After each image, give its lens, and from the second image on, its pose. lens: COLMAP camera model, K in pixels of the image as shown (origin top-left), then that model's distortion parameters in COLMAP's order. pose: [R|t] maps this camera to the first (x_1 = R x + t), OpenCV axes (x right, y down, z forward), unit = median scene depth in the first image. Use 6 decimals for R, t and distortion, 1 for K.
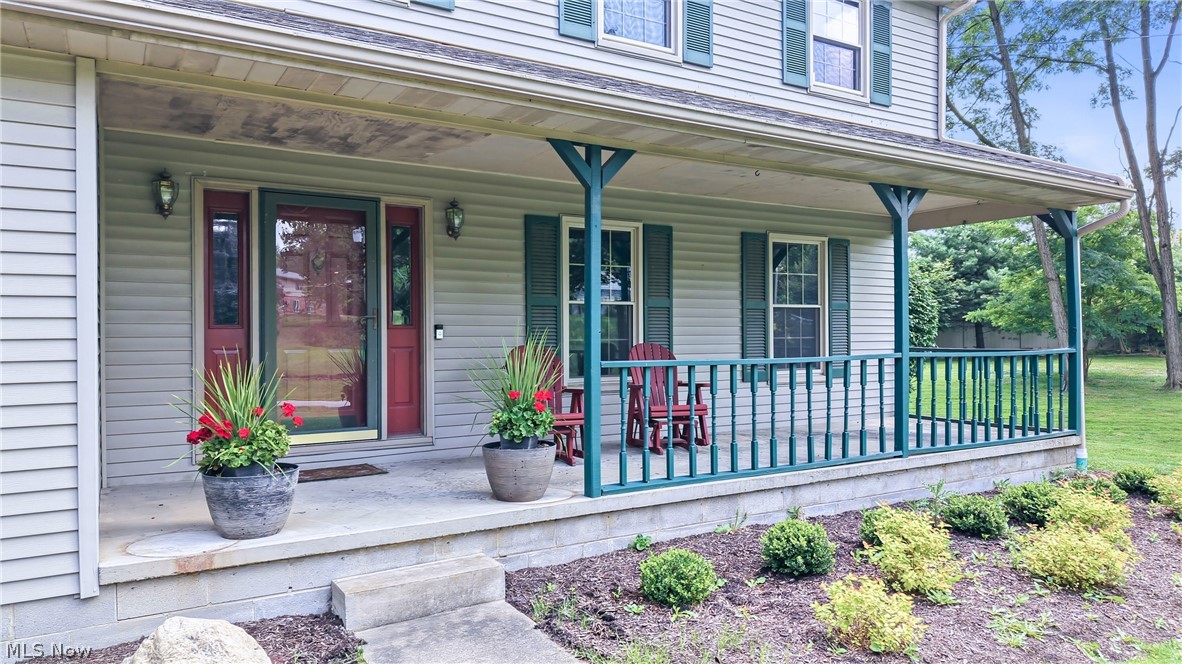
lens RADIAL K [[785.2, 0, 591.0], [0, 785.2, 332.0], [0, 0, 1]] dist [0.003134, -0.001595]
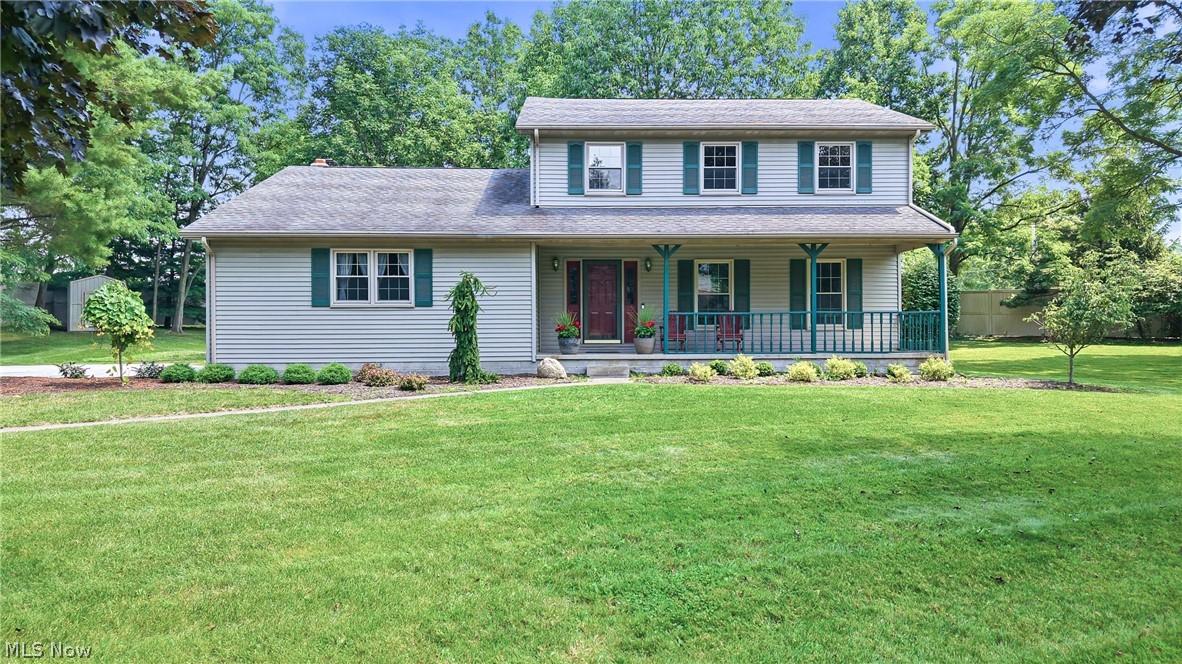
lens RADIAL K [[714.8, 0, 591.0], [0, 714.8, 332.0], [0, 0, 1]] dist [0.002630, -0.000102]
pose [[0.867742, -0.002575, -0.497009, 0.708254], [0.002514, 0.999997, -0.000791, 0.073826], [0.497009, -0.000563, 0.867745, -1.006669]]
